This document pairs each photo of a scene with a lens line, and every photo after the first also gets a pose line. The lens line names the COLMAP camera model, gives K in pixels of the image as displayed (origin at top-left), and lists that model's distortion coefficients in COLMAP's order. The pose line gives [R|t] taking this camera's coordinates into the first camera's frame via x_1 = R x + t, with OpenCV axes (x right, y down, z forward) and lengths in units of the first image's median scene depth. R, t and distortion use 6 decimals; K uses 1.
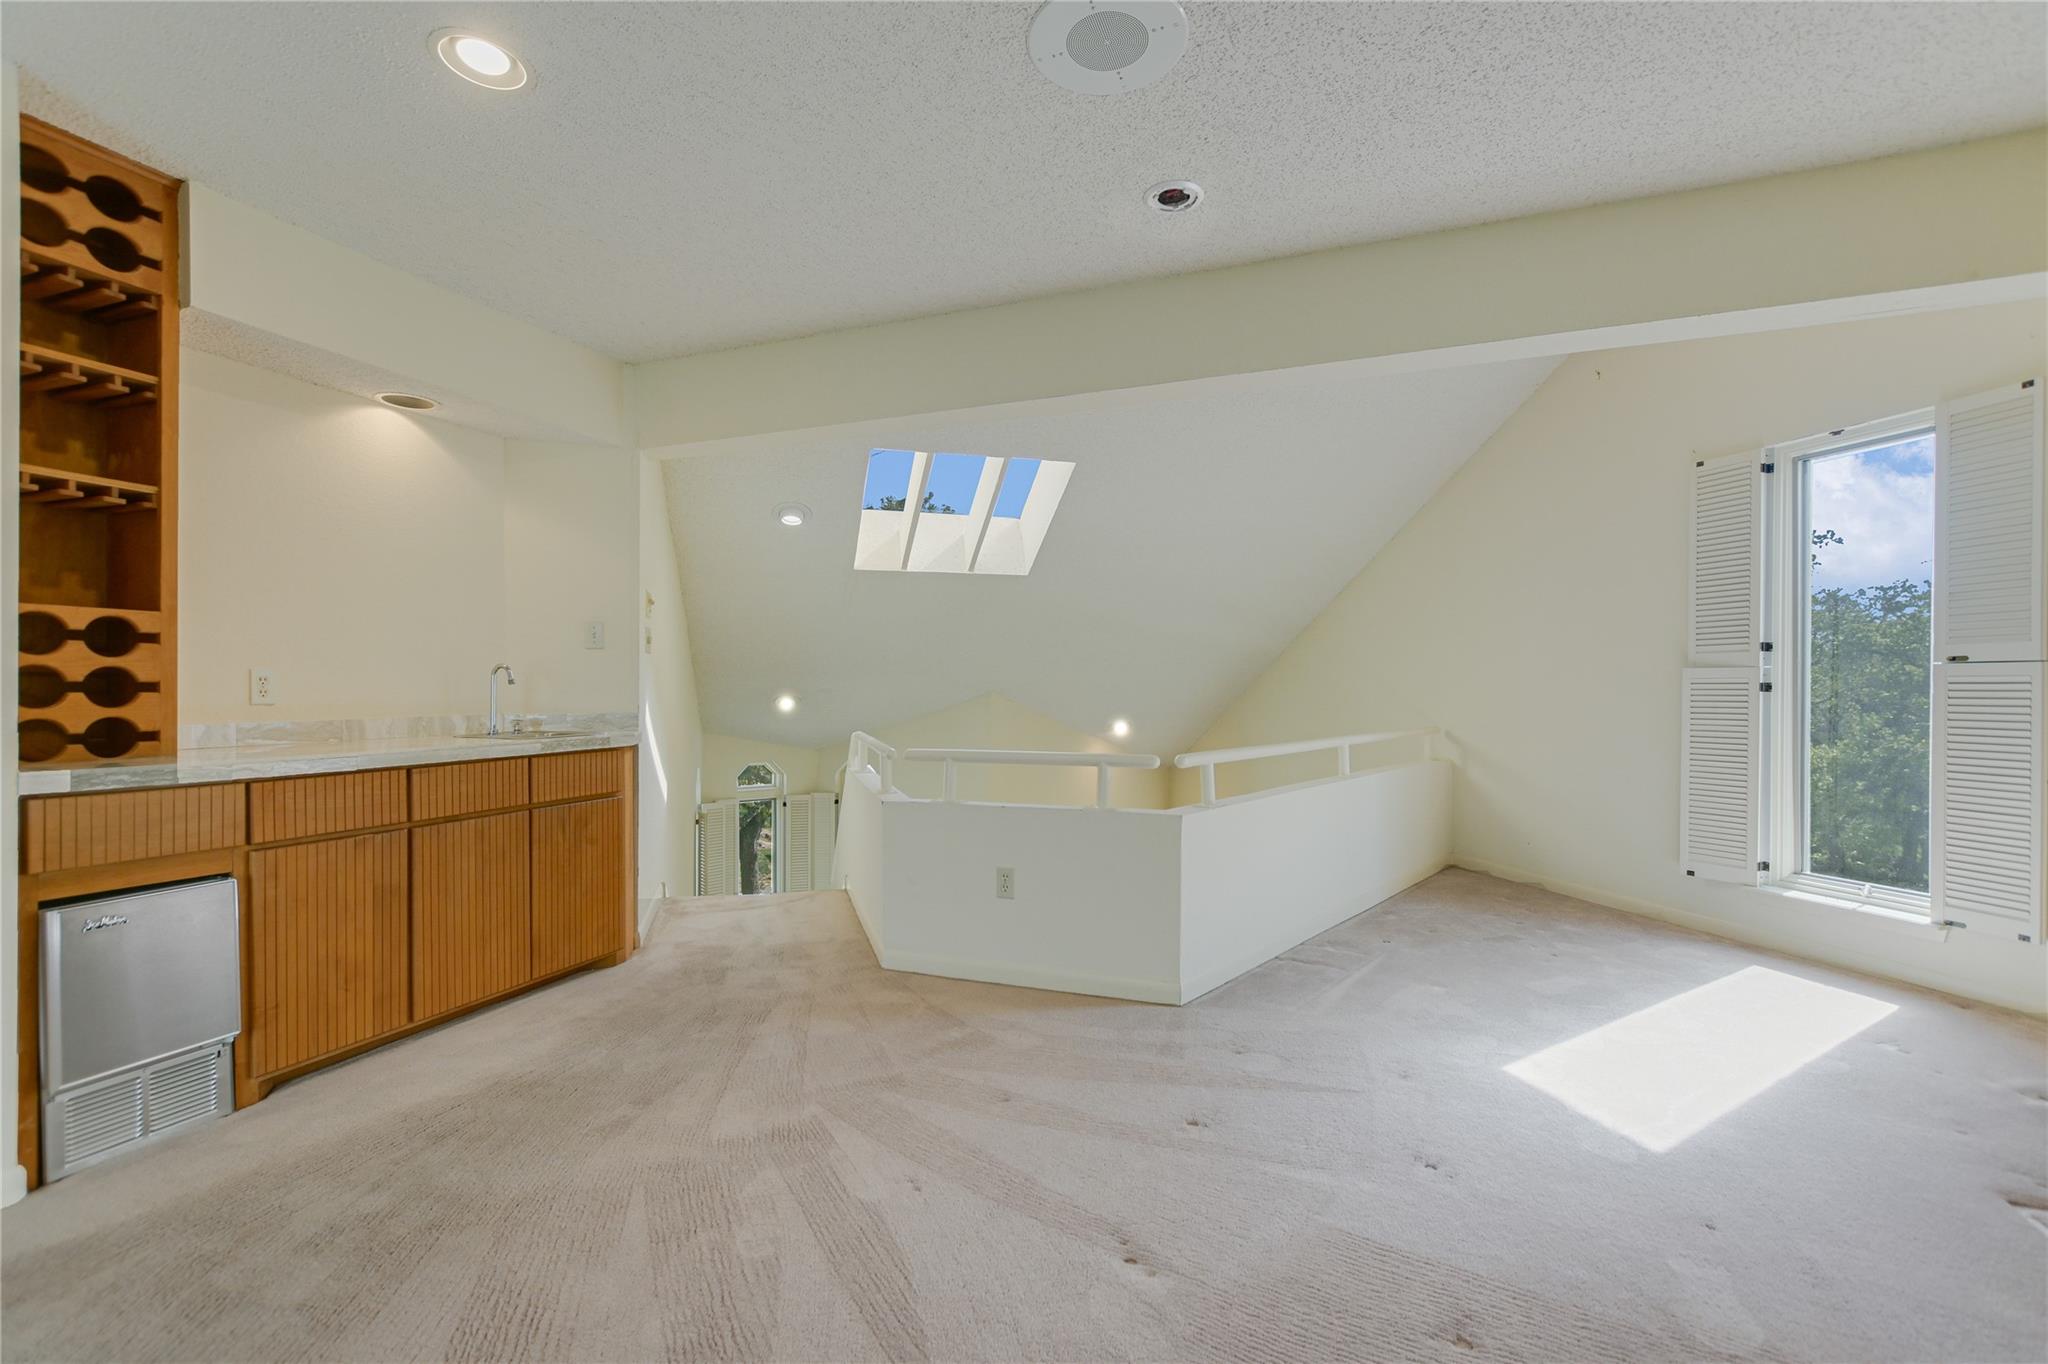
lens RADIAL K [[892.4, 0, 1026.0], [0, 892.4, 686.1], [0, 0, 1]] dist [-0.022970, 0.002952]
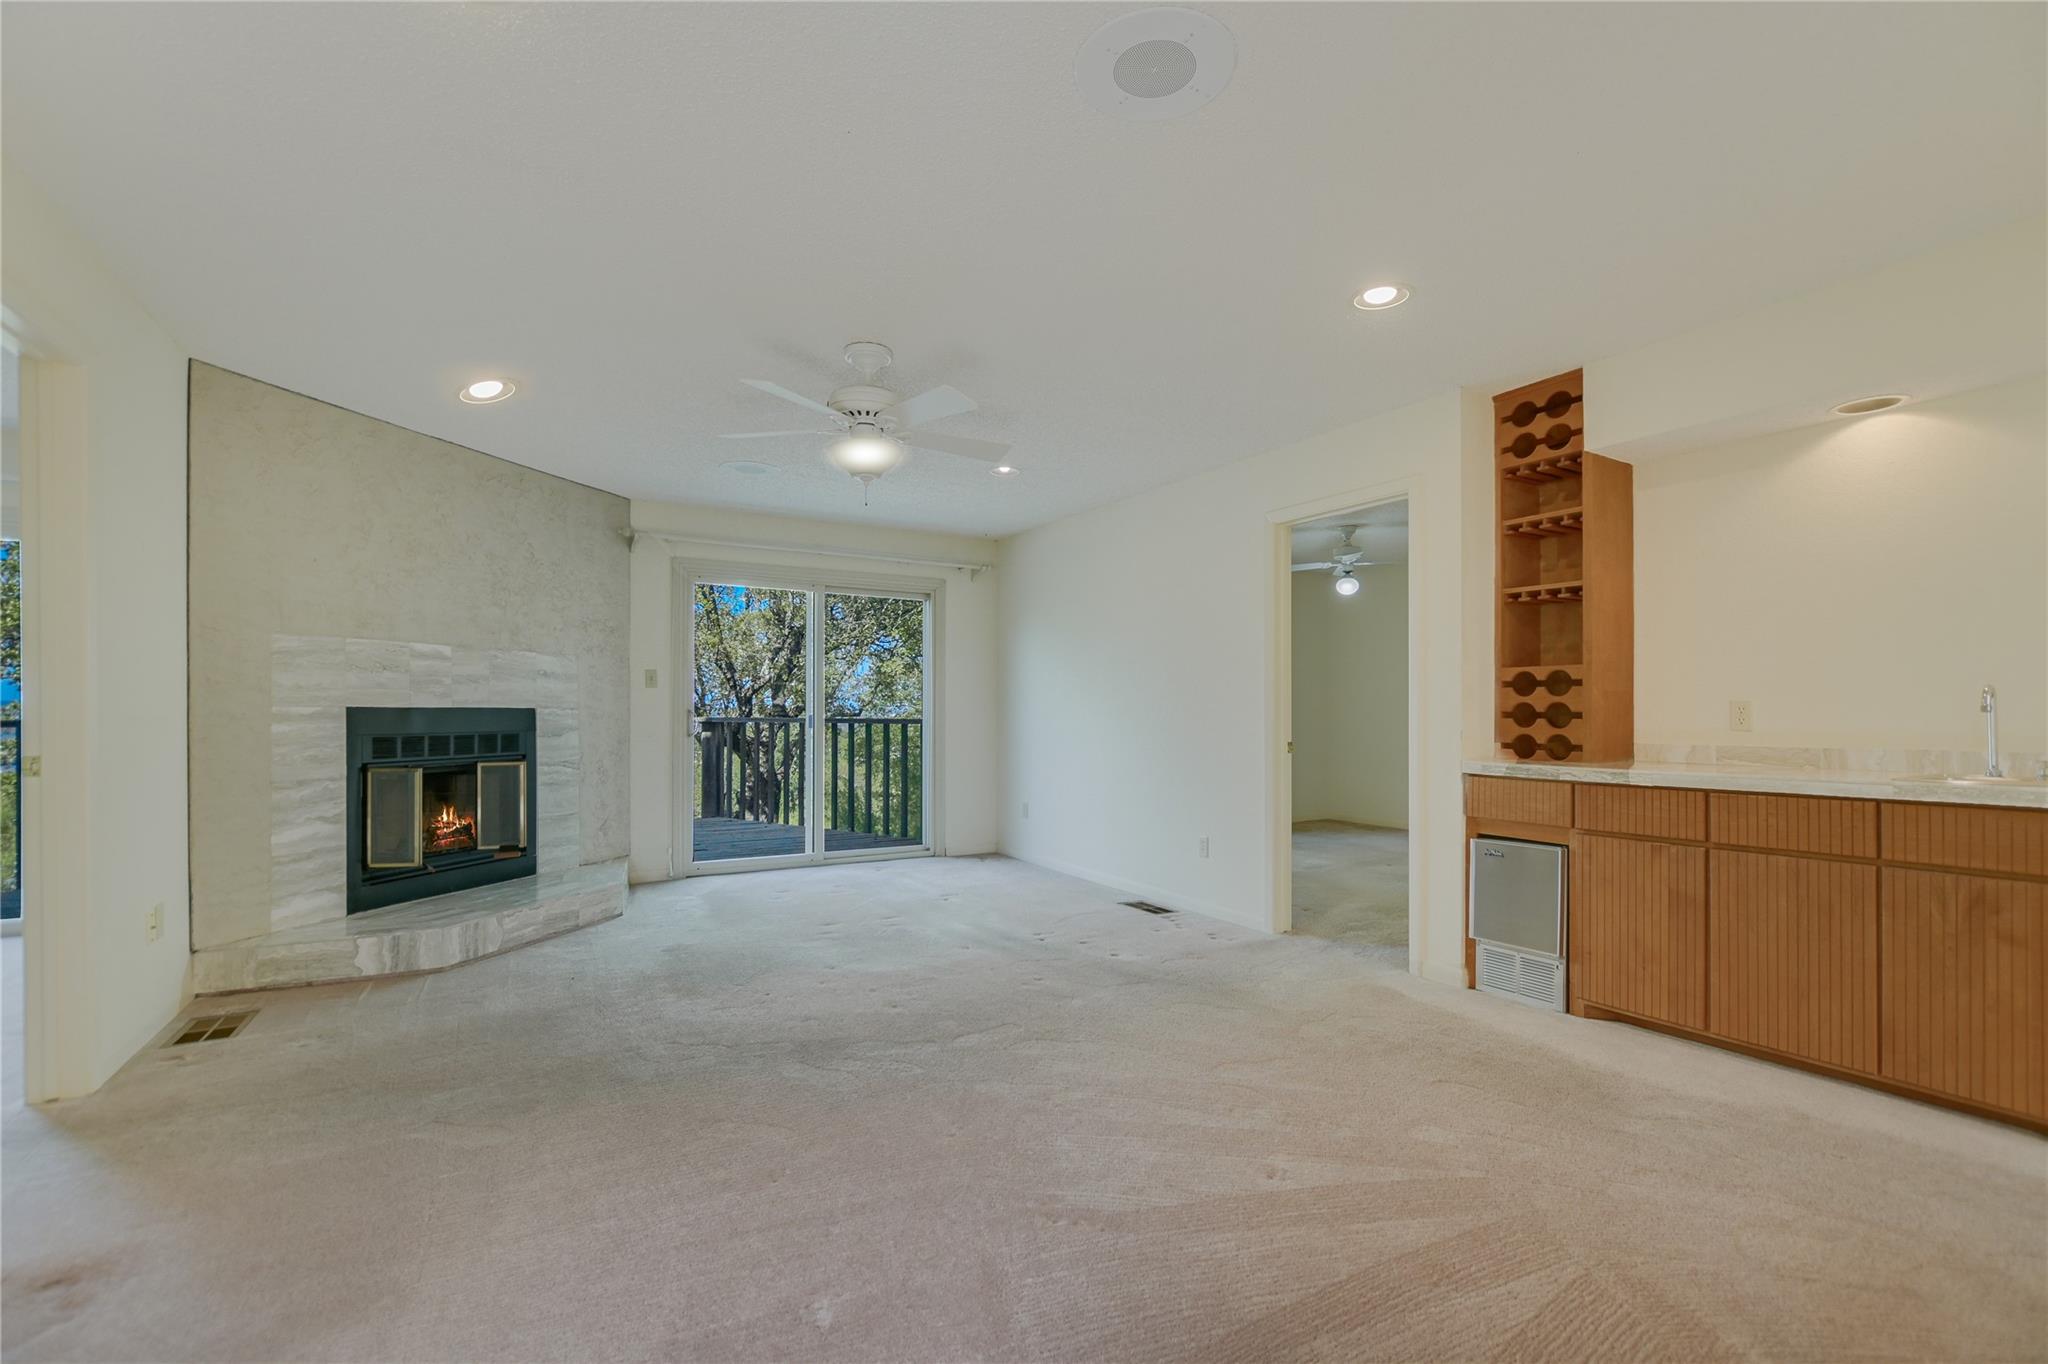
lens RADIAL K [[892.4, 0, 1025.6], [0, 892.4, 691.9], [0, 0, 1]] dist [-0.022970, 0.002952]
pose [[-0.622996, -0.018540, -0.782005, 0.671568], [0.001185, 0.999696, -0.024646, -0.002489], [0.782224, -0.016281, -0.622785, 1.048809]]
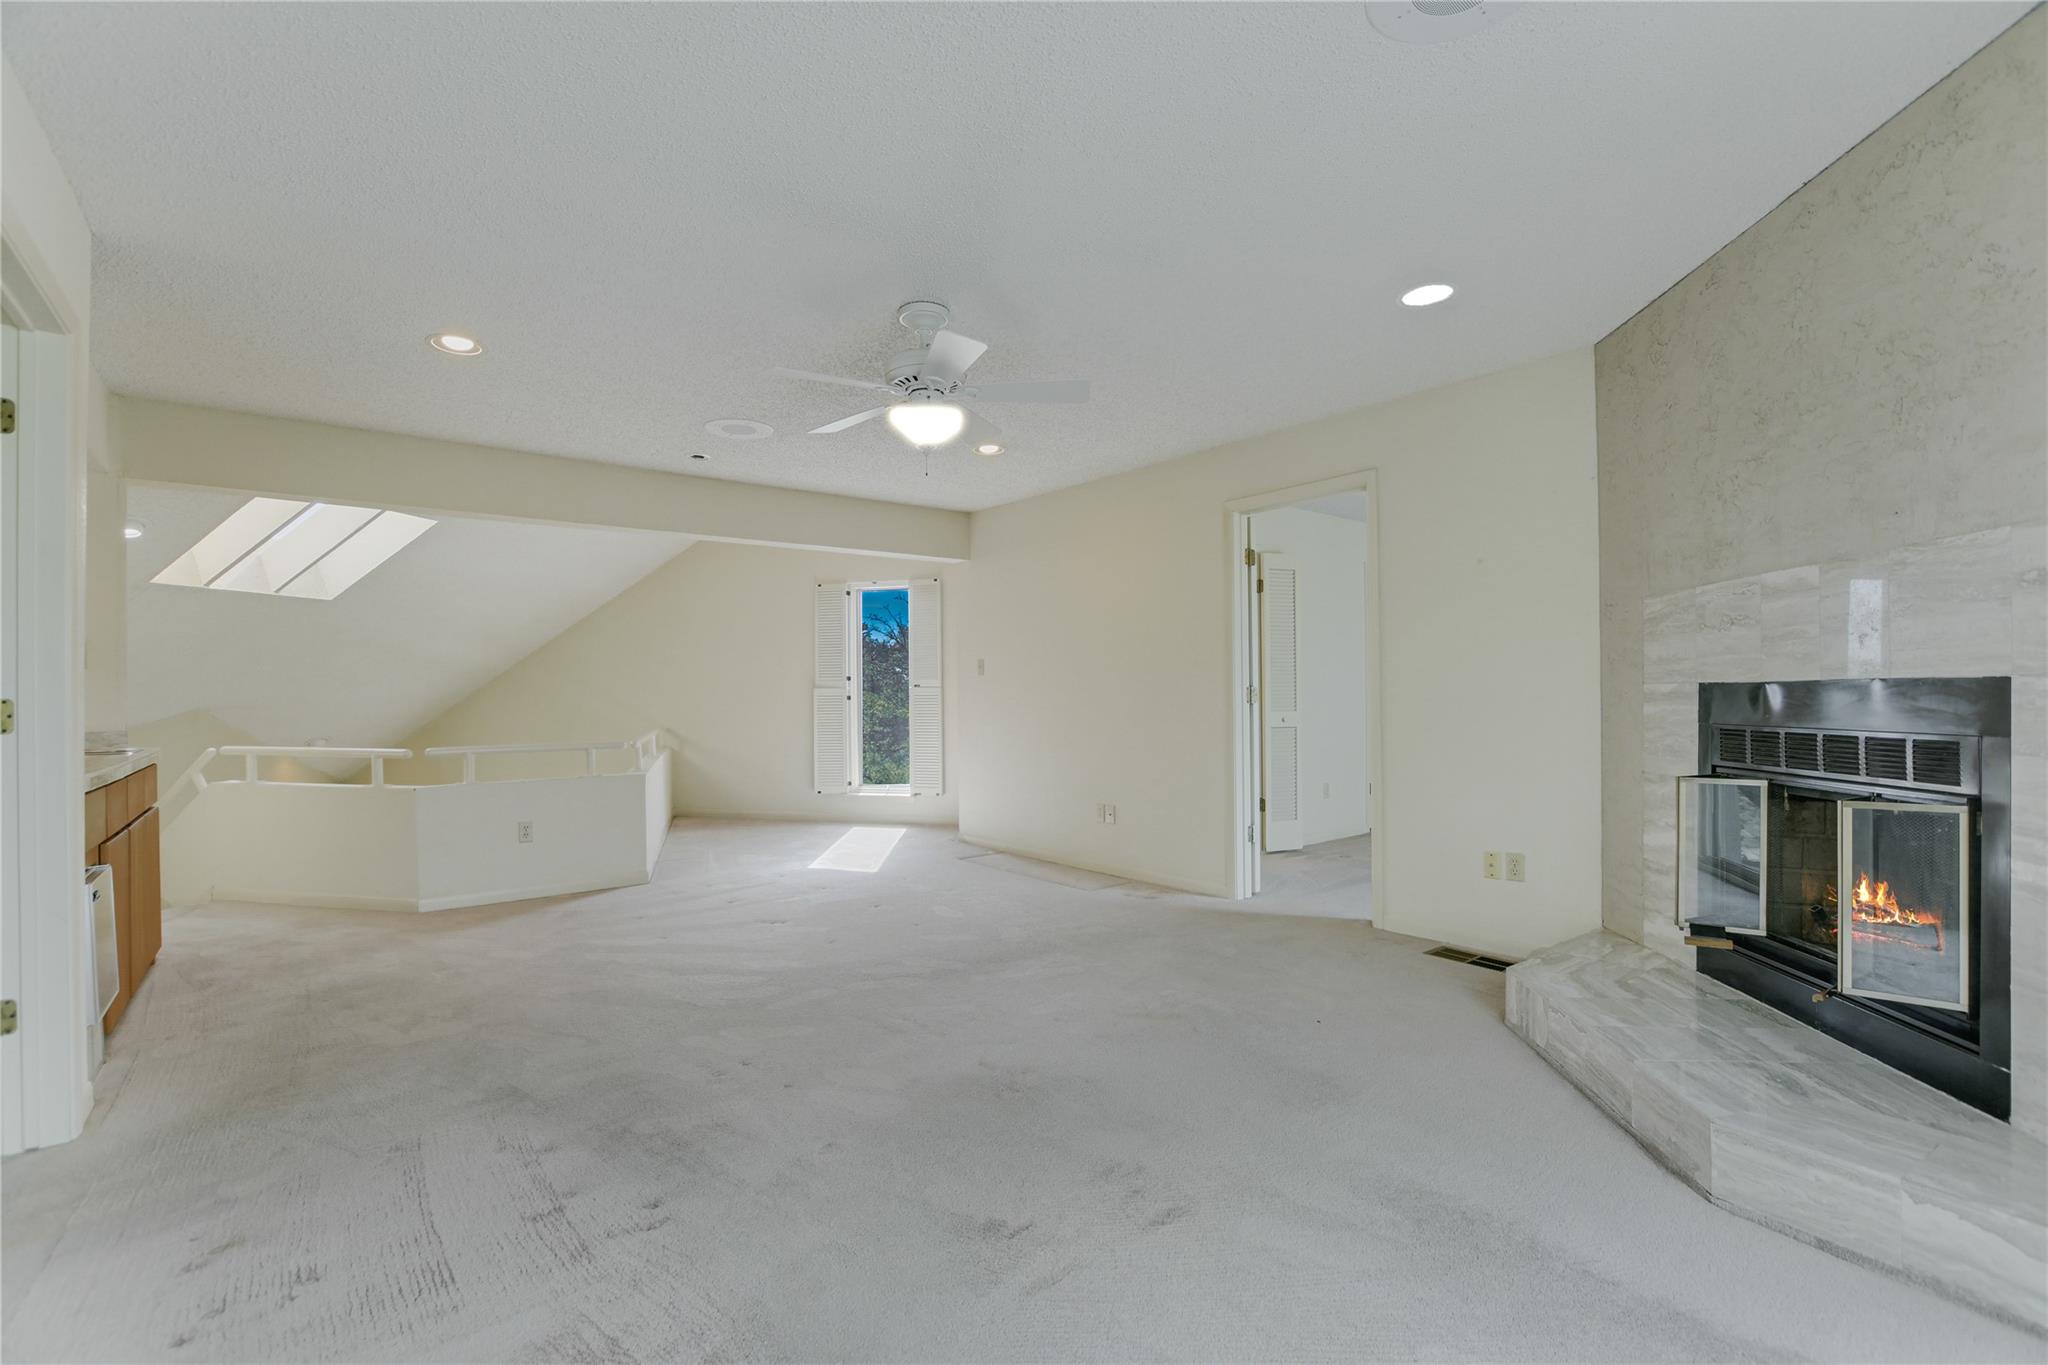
lens RADIAL K [[892.4, 0, 1020.7], [0, 892.4, 689.4], [0, 0, 1]] dist [-0.022970, 0.002952]
pose [[0.498108, 0.000578, 0.867115, -1.090877], [0.007514, 0.999959, -0.004982, -0.008039], [-0.867082, 0.008997, 0.498084, -0.567733]]
